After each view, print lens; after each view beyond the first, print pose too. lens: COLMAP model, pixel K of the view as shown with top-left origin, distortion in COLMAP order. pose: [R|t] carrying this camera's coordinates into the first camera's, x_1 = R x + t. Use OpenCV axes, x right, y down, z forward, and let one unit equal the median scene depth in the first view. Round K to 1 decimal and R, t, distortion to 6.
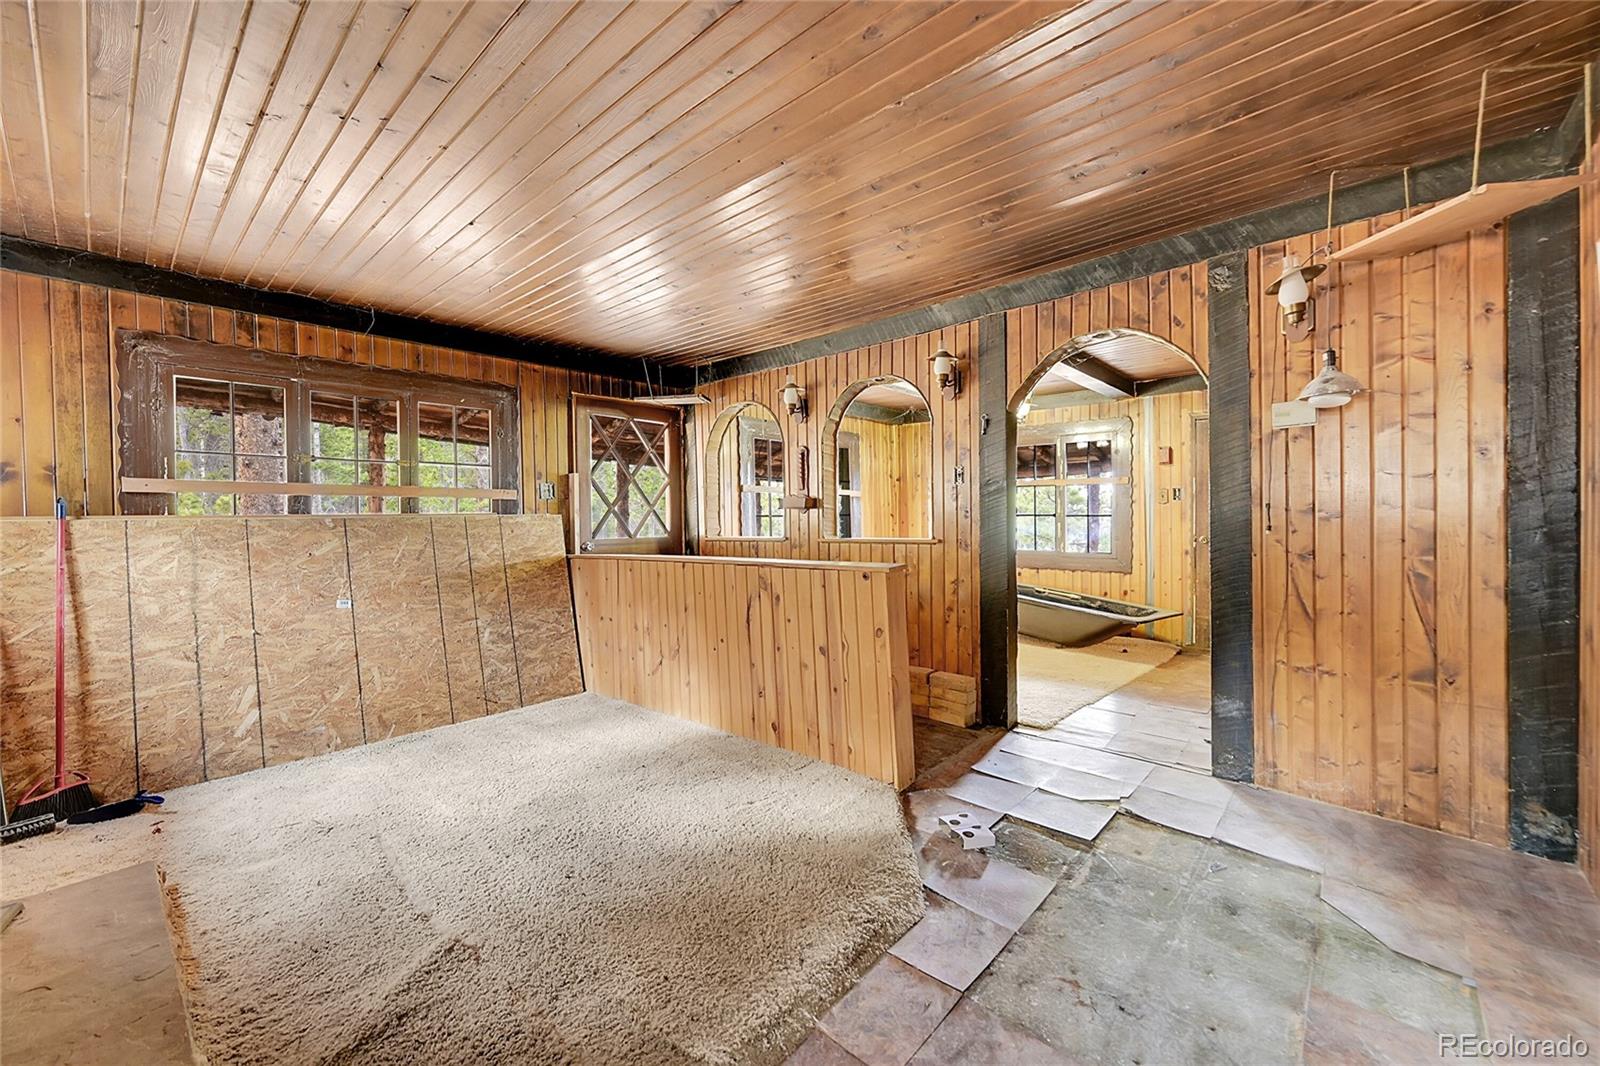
lens RADIAL K [[635.1, 0, 799.7], [0, 635.1, 527.1], [0, 0, 1]] dist [-0.000824, -0.000041]
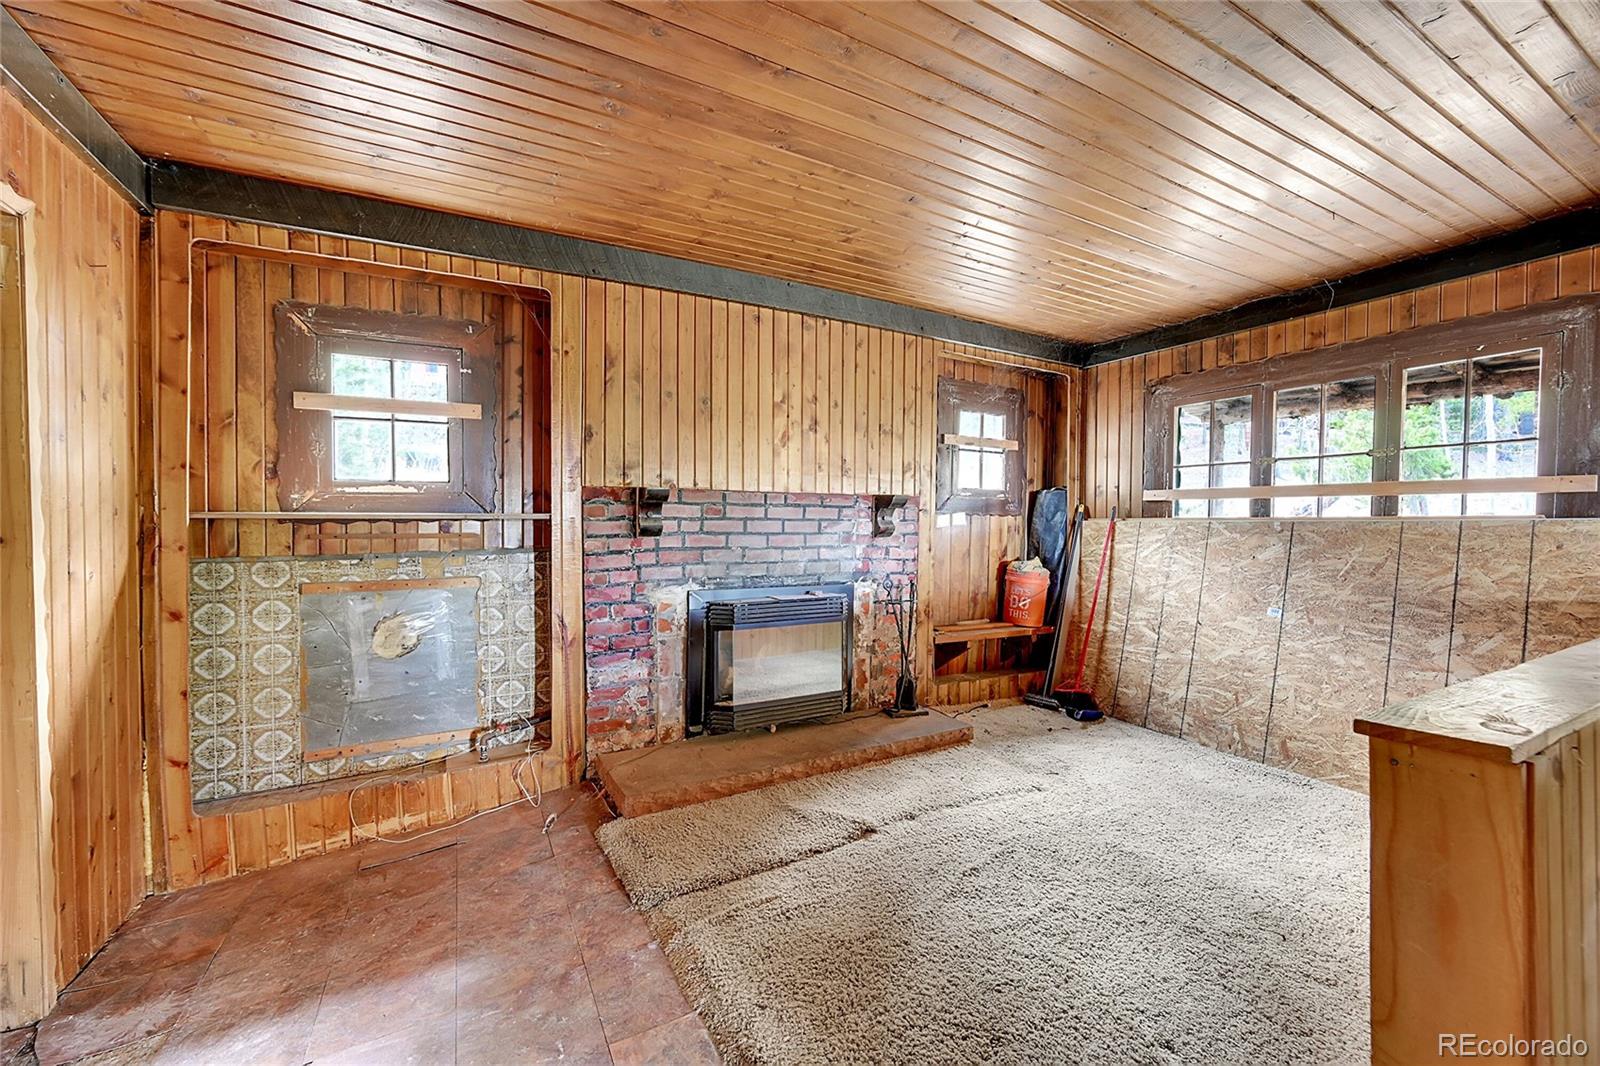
lens RADIAL K [[635.1, 0, 801.6], [0, 635.1, 534.9], [0, 0, 1]] dist [-0.000824, -0.000041]
pose [[-0.330444, 0.034122, -0.943208, 0.412125], [-0.012186, 0.999109, 0.040414, -0.024408], [0.943747, 0.024849, -0.329734, 0.656865]]
